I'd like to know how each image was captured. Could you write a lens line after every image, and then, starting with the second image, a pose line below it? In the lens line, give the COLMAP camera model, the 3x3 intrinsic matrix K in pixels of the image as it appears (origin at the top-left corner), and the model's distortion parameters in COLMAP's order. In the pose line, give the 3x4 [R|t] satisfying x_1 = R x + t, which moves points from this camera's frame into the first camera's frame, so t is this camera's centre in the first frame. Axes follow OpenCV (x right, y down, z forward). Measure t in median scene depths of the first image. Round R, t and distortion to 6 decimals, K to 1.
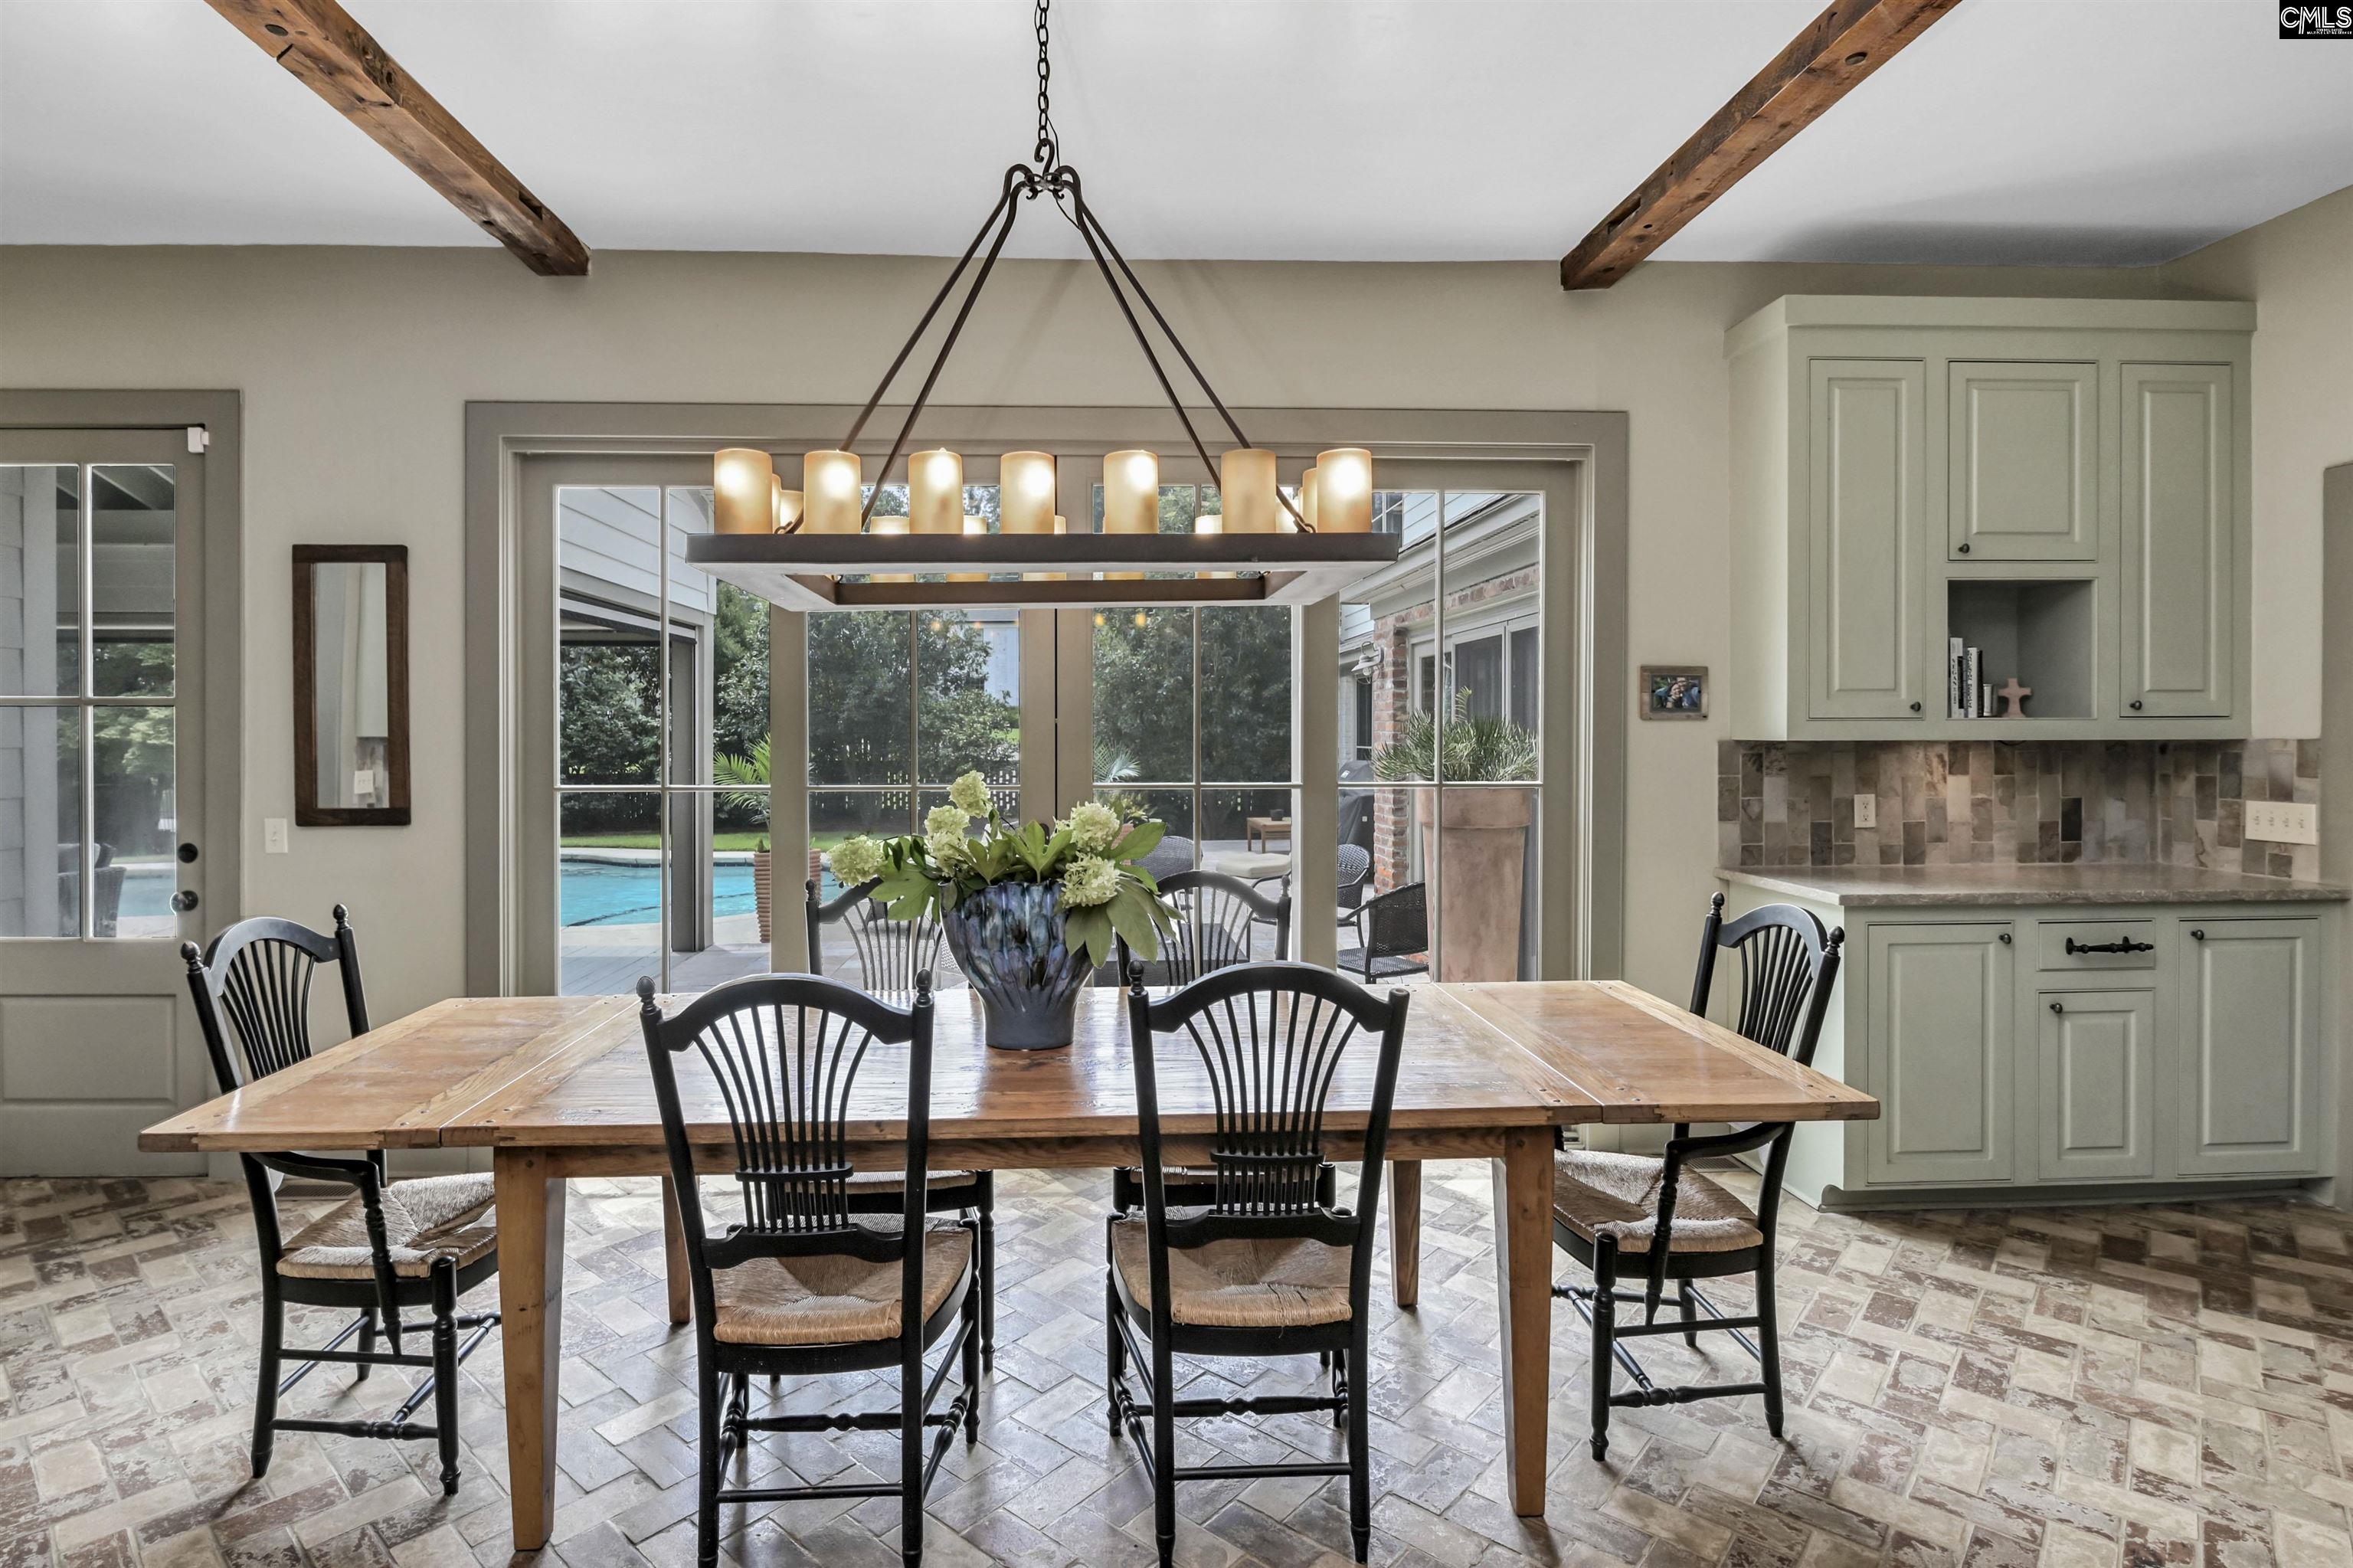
lens RADIAL K [[1191.6, 0, 1179.8], [0, 1191.6, 747.0], [0, 0, 1]] dist [0.001450, -0.007946]
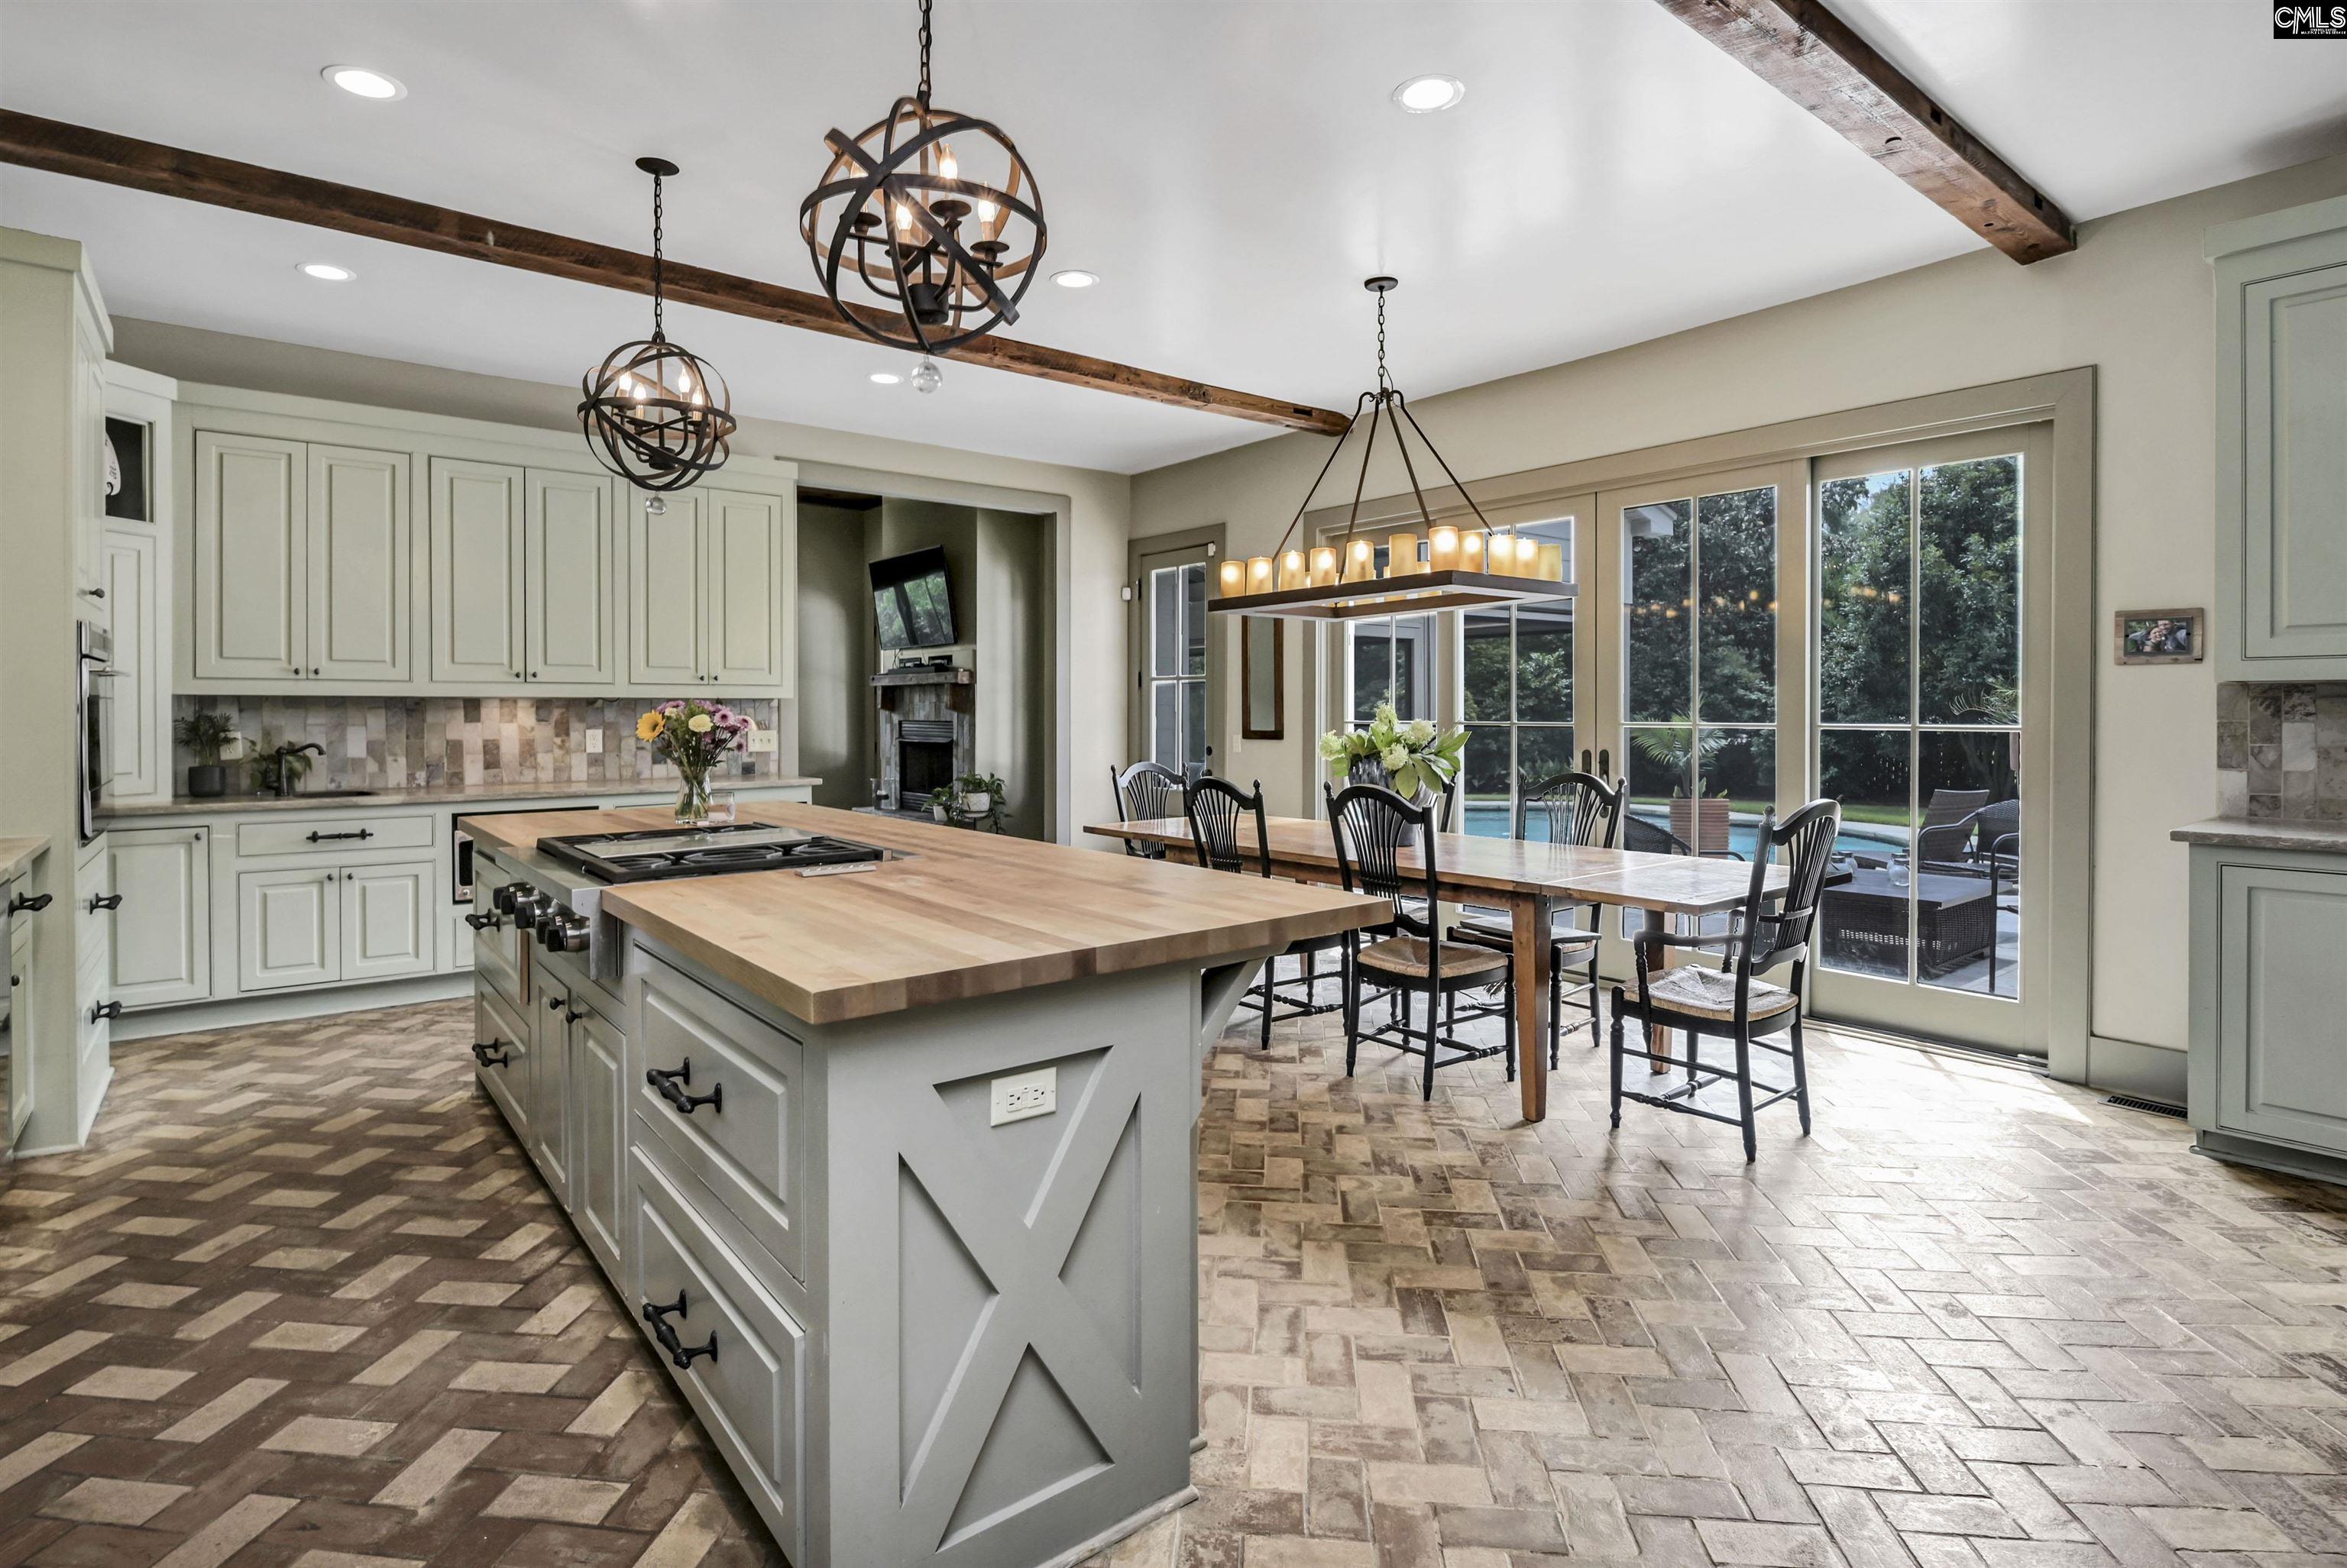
lens RADIAL K [[1188.3, 0, 1158.2], [0, 1188.3, 722.6], [0, 0, 1]] dist [0.001450, -0.007946]
pose [[0.583952, 0.008869, -0.811739, 0.731958], [-0.009177, 0.999949, 0.004324, 0.029637], [0.811736, 0.004925, 0.584004, -0.248410]]
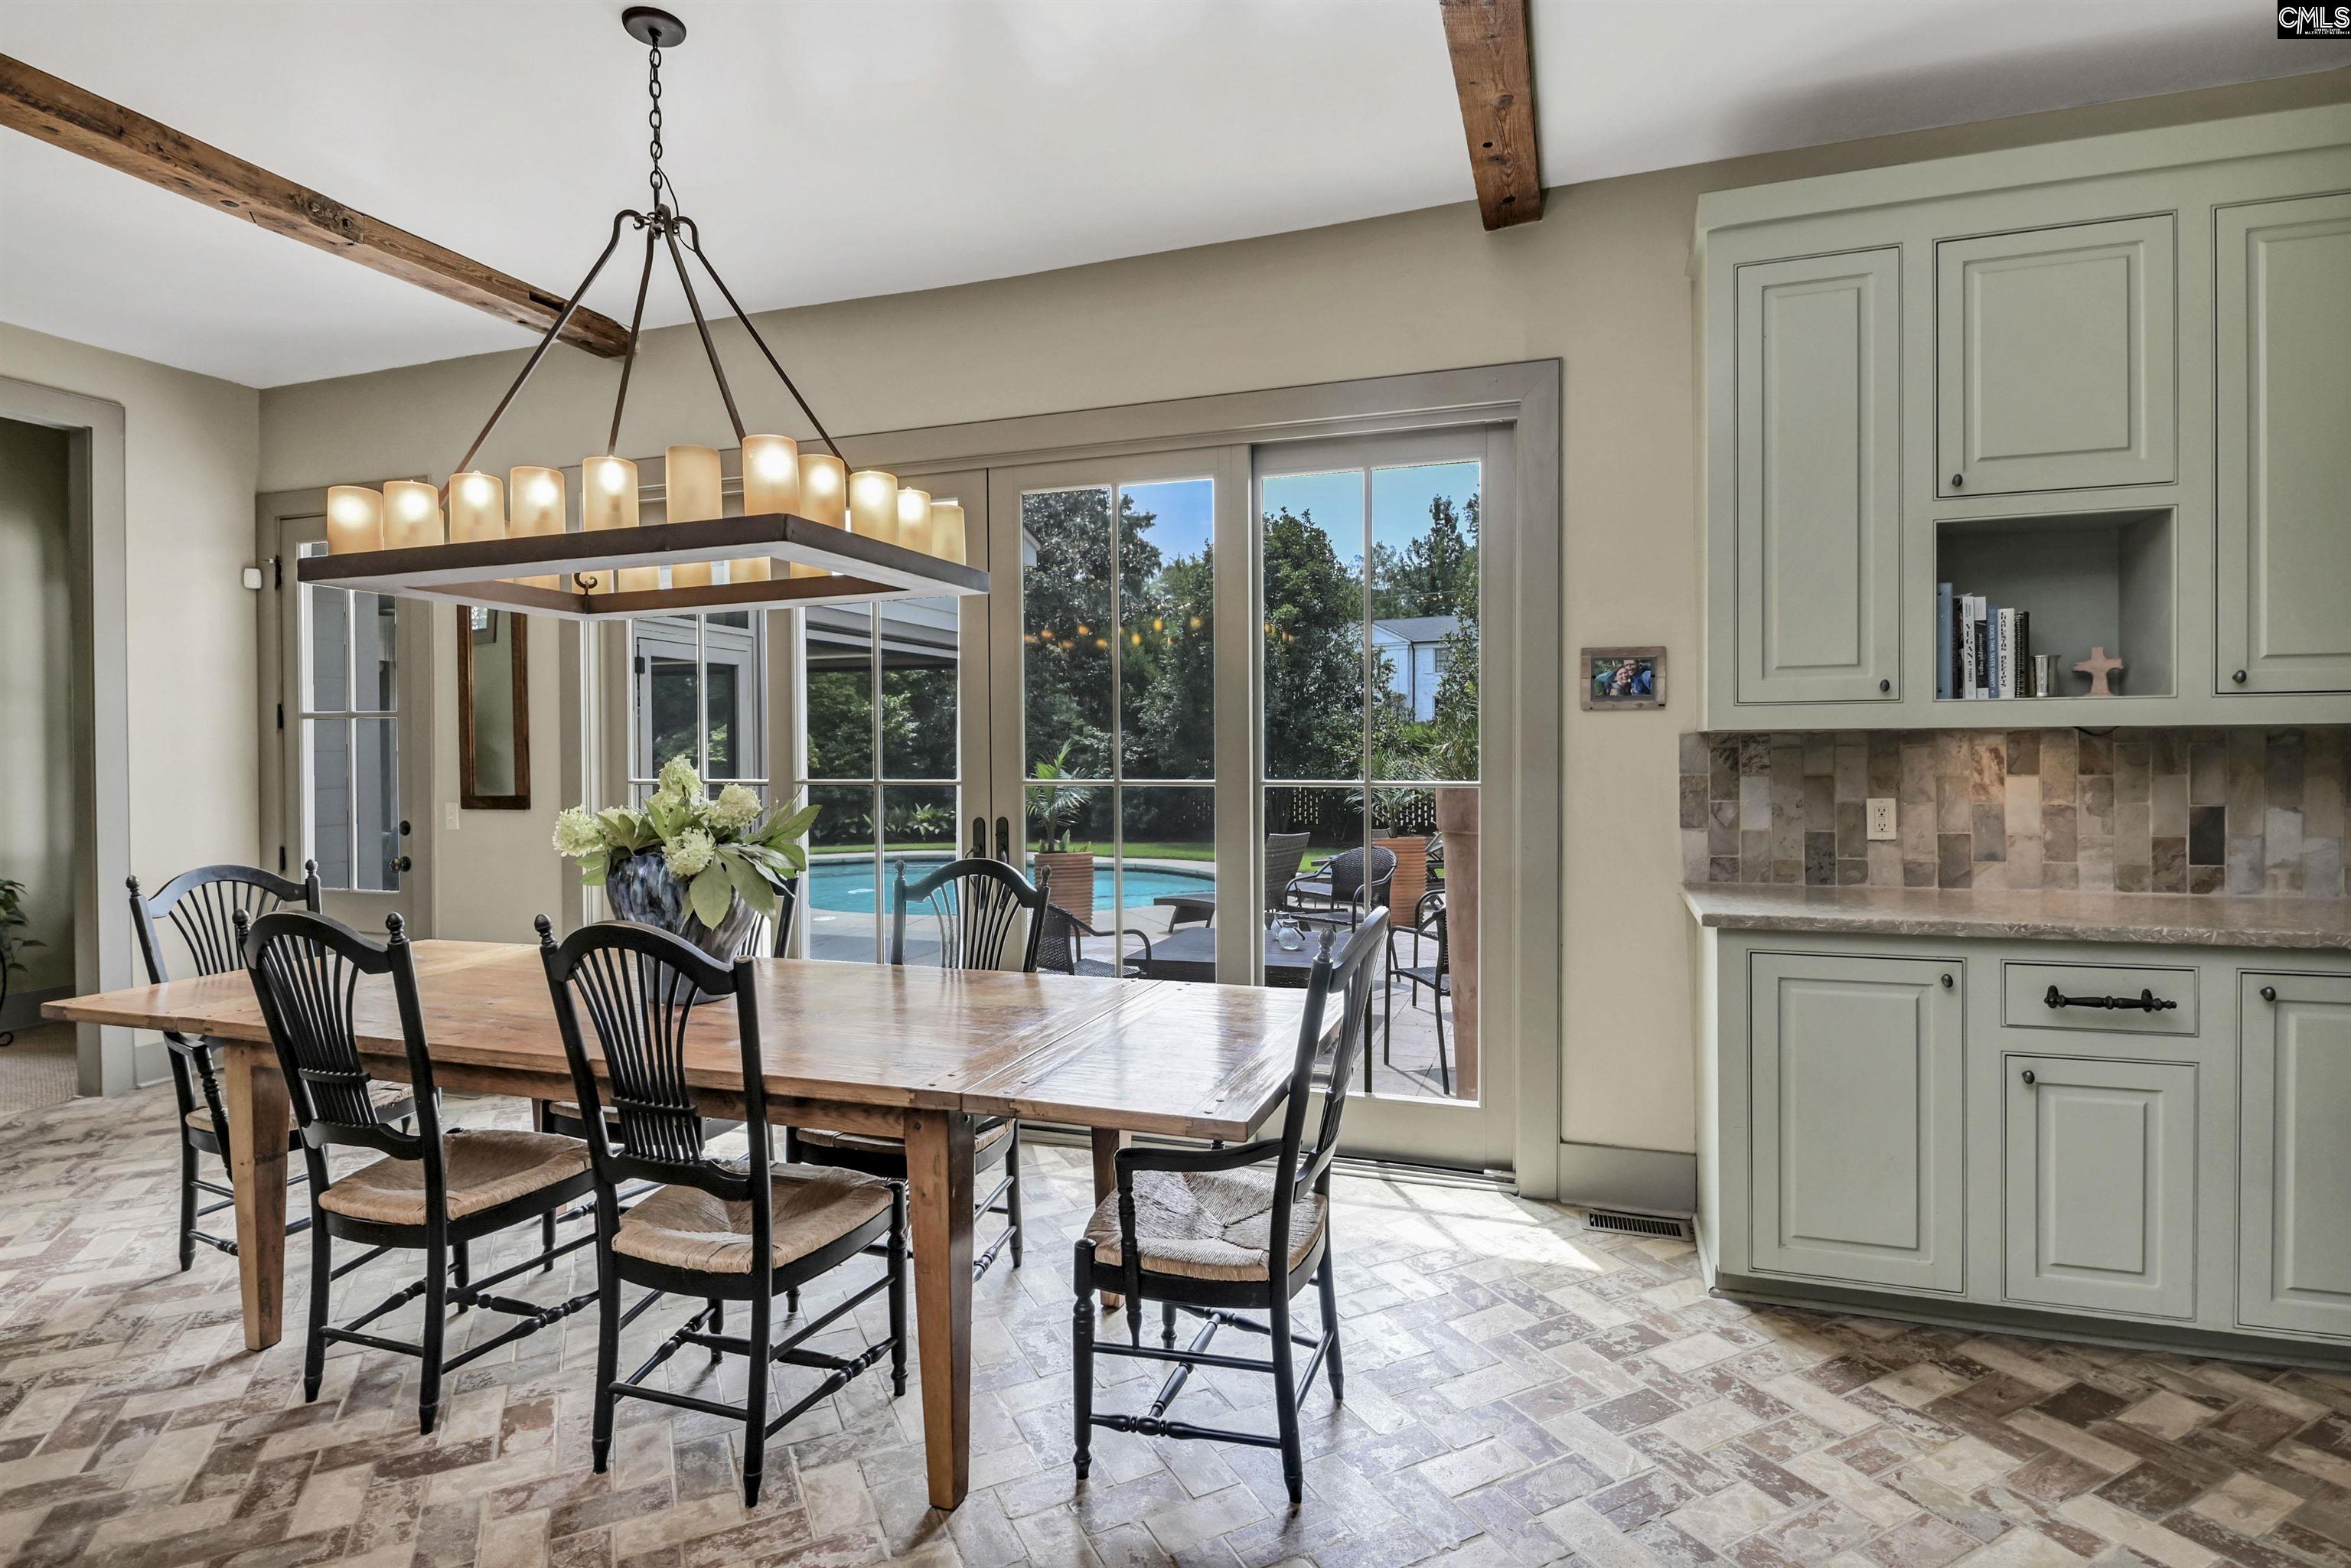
lens RADIAL K [[1190.5, 0, 1199.5], [0, 1190.5, 773.2], [0, 0, 1]] dist [0.001450, -0.007946]
pose [[0.930767, 0.002236, -0.365607, 0.446495], [0.000108, 0.999980, 0.006391, 0.017867], [0.365614, -0.005988, 0.930747, 0.087806]]
